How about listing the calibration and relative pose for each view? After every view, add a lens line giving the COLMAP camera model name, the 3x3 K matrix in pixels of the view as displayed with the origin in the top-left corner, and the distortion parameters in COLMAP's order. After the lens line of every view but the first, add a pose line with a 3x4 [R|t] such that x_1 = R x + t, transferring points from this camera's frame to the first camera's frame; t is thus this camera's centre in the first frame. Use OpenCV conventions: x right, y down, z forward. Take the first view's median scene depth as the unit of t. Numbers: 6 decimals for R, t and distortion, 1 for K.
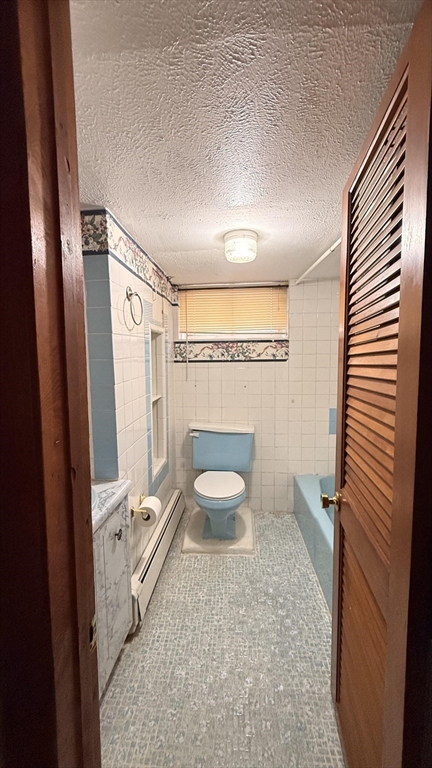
lens RADIAL K [[308.4, 0, 218.7], [0, 308.4, 385.8], [0, 0, 1]] dist [0.001081, -0.000002]
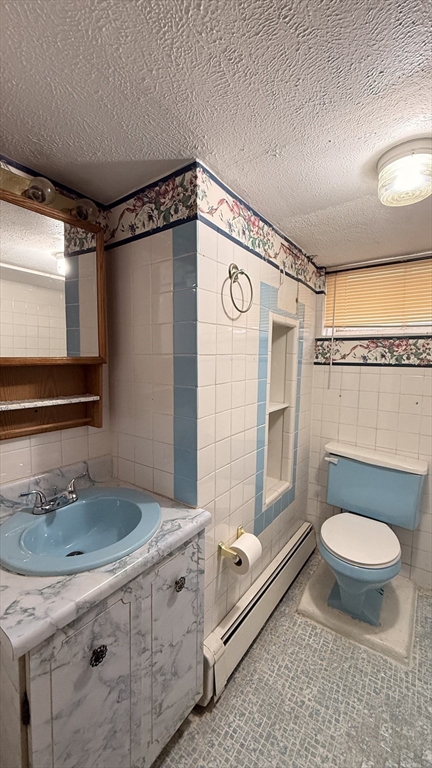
lens RADIAL K [[308.4, 0, 215.6], [0, 308.4, 383.8], [0, 0, 1]] dist [0.001081, -0.000002]
pose [[0.853725, 0.067110, -0.516382, 0.071635], [-0.075673, 0.997123, 0.004480, -0.013378], [0.515197, 0.035251, 0.856347, 0.240709]]
